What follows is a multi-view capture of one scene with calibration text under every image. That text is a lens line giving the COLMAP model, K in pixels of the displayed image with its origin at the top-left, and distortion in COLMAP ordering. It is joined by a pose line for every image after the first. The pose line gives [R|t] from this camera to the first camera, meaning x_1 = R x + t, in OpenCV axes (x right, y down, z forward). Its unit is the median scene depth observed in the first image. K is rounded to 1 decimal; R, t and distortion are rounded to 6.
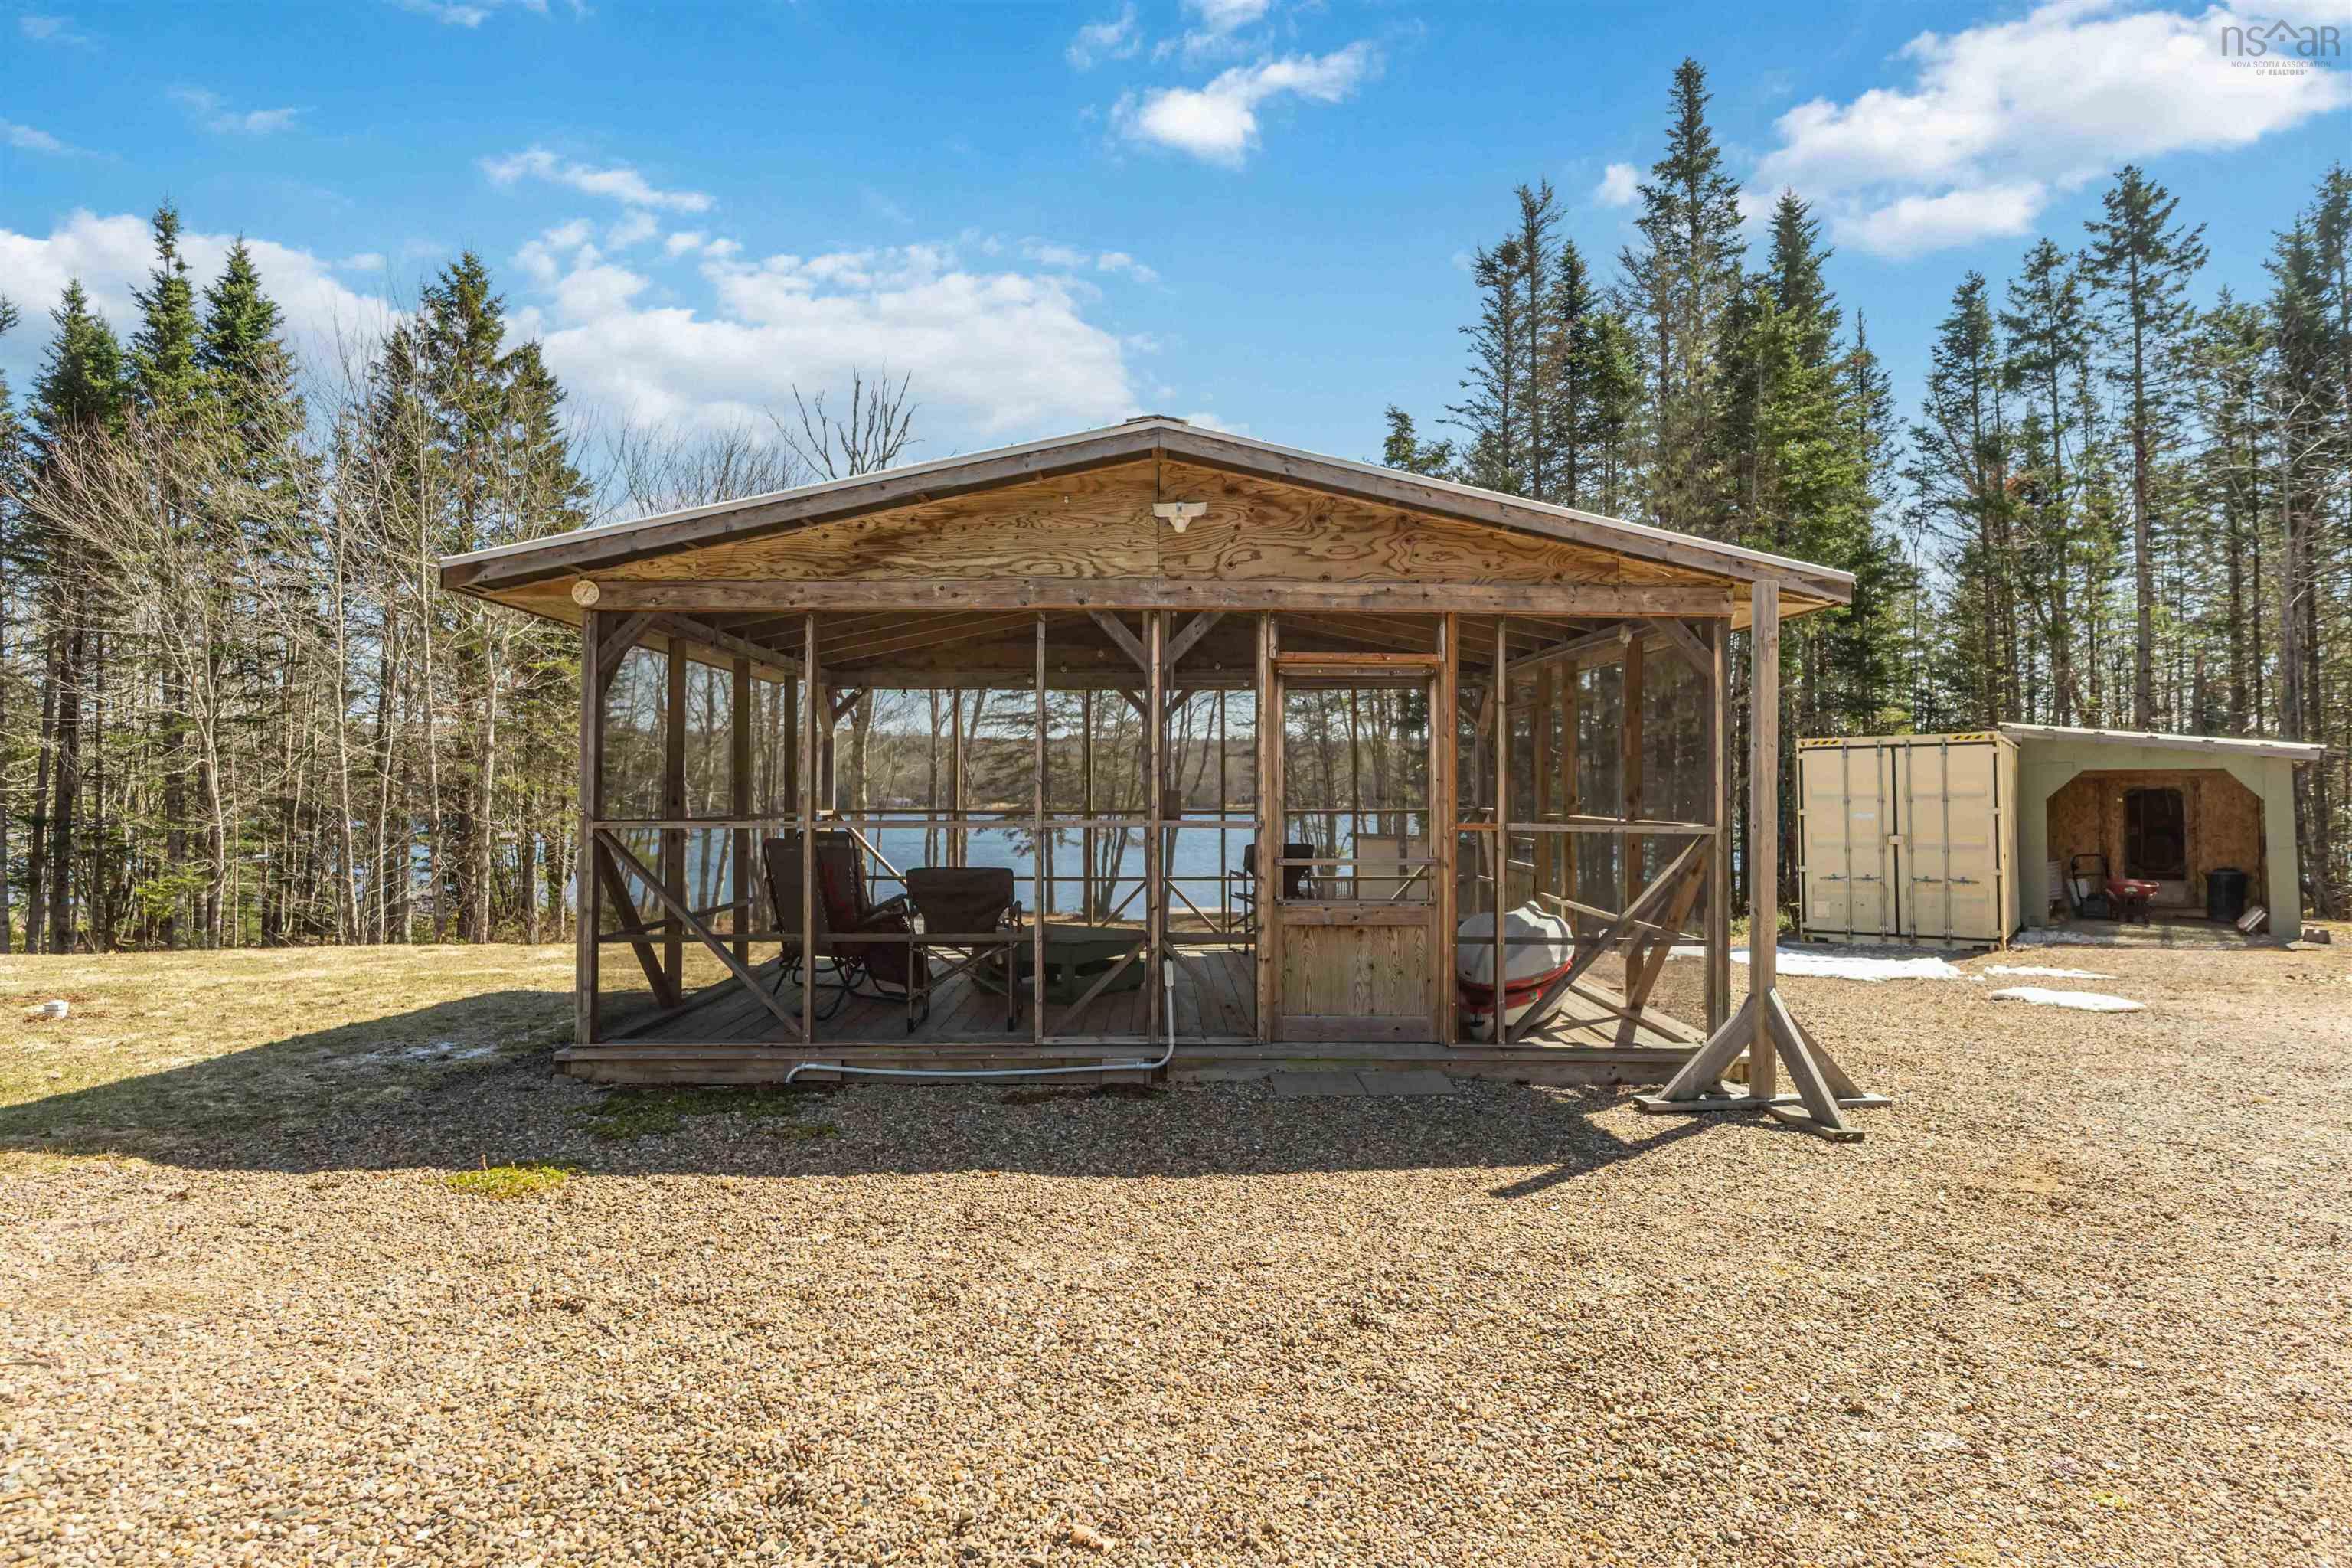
lens RADIAL K [[1304.1, 0, 1176.0], [0, 1304.1, 784.0], [0, 0, 1]] dist [0.003642, 0.001857]
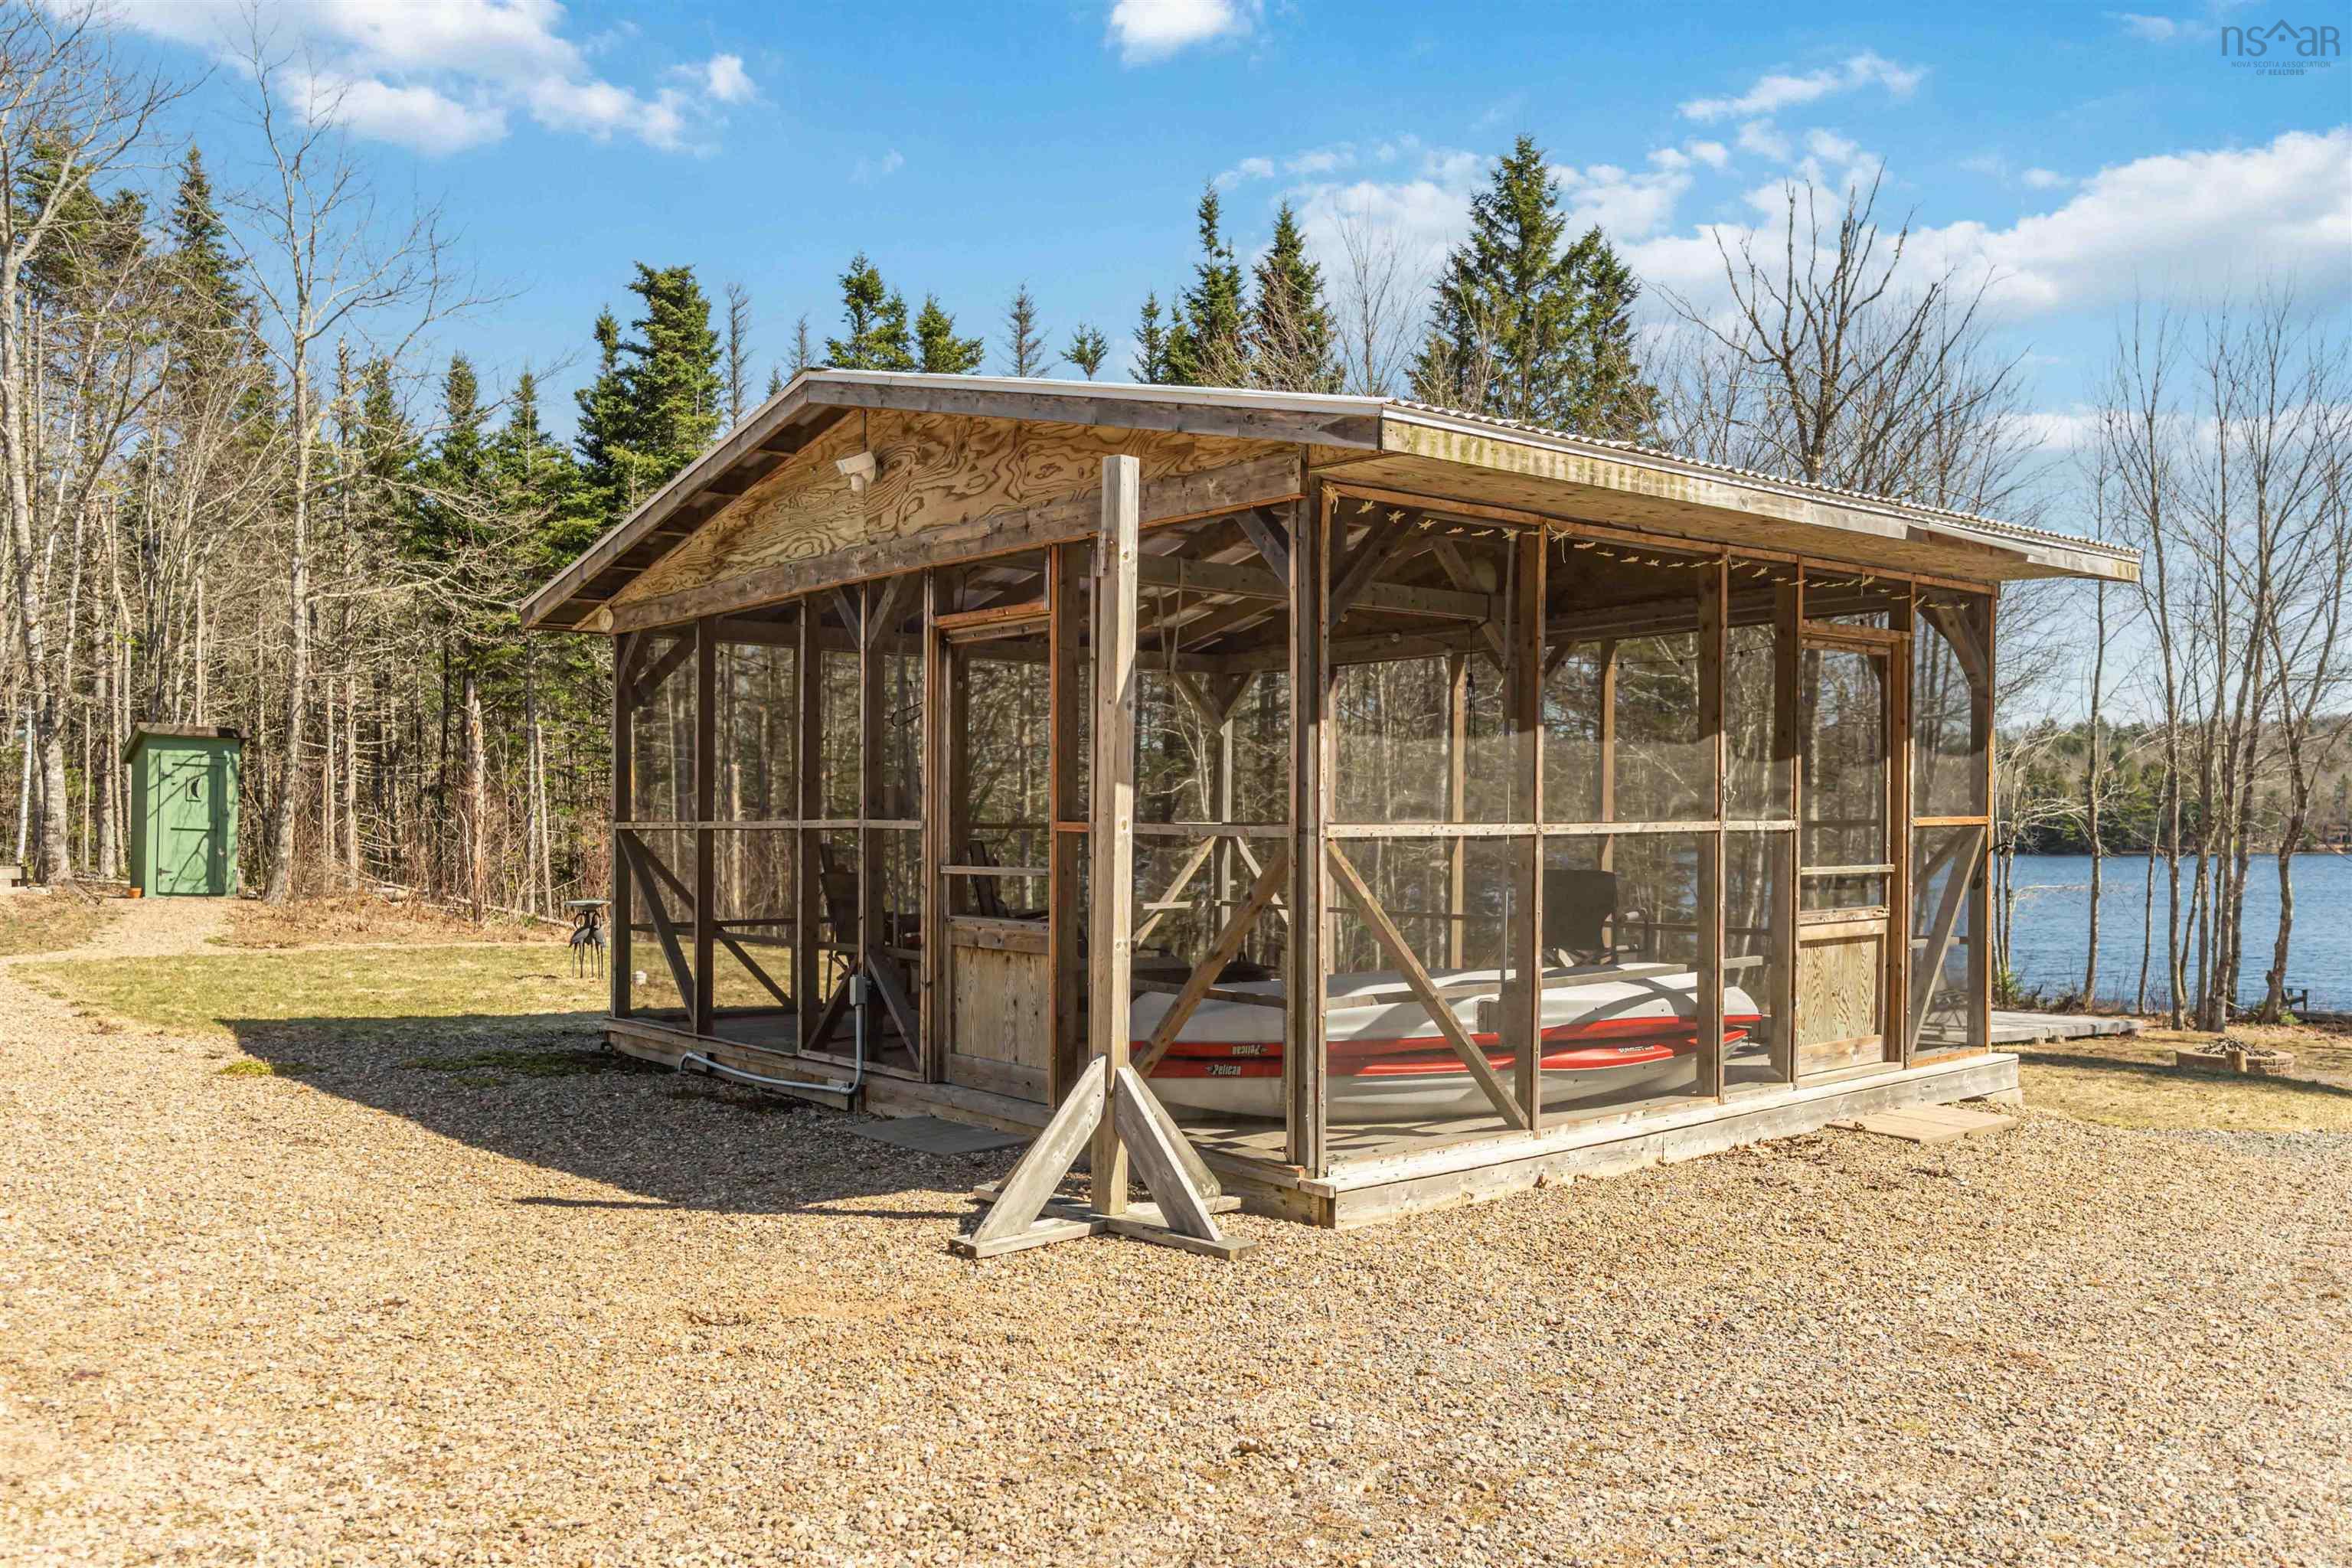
lens RADIAL K [[1878.2, 0, 1175.0], [0, 1878.2, 885.8], [0, 0, 1]] dist [0.011013, 0.000521]
pose [[0.661788, 0.009210, -0.749634, 0.231772], [0.027243, 0.998969, 0.036323, 0.006812], [0.749196, -0.044460, 0.660855, 0.066126]]
